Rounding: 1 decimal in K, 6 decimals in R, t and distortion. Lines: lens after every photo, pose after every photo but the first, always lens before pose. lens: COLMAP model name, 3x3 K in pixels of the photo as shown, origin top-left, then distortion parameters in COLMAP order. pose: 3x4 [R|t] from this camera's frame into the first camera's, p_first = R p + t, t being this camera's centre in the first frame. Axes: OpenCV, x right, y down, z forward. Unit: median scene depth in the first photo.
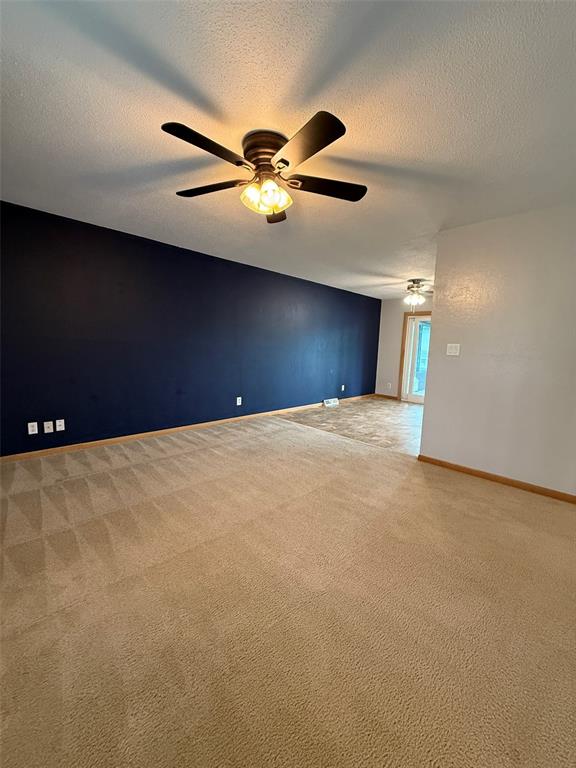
lens RADIAL K [[309.3, 0, 288.0], [0, 309.3, 384.0], [0, 0, 1]] dist [0.008887, 0.000175]
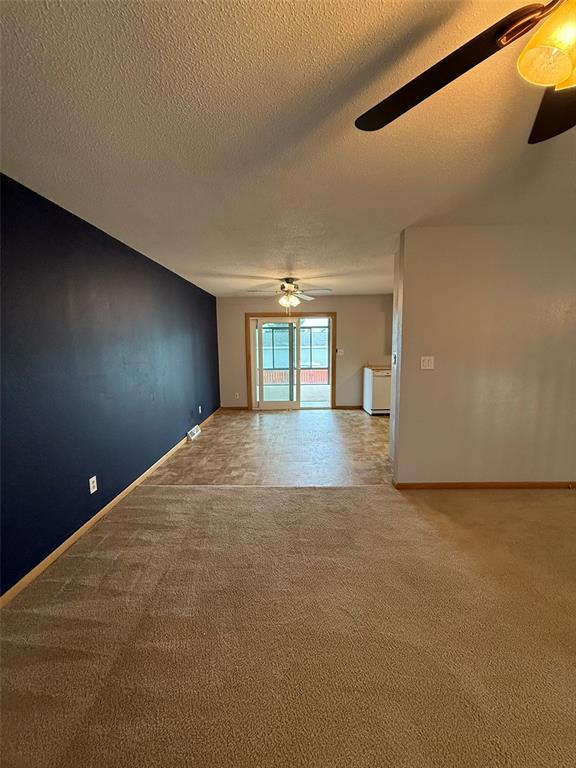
lens RADIAL K [[309.3, 0, 288.0], [0, 309.3, 384.0], [0, 0, 1]] dist [0.008887, 0.000175]
pose [[0.724882, -0.135452, 0.675425, -0.306871], [0.125168, 0.990055, 0.064216, -0.126478], [-0.677406, 0.037992, 0.734628, 0.486367]]
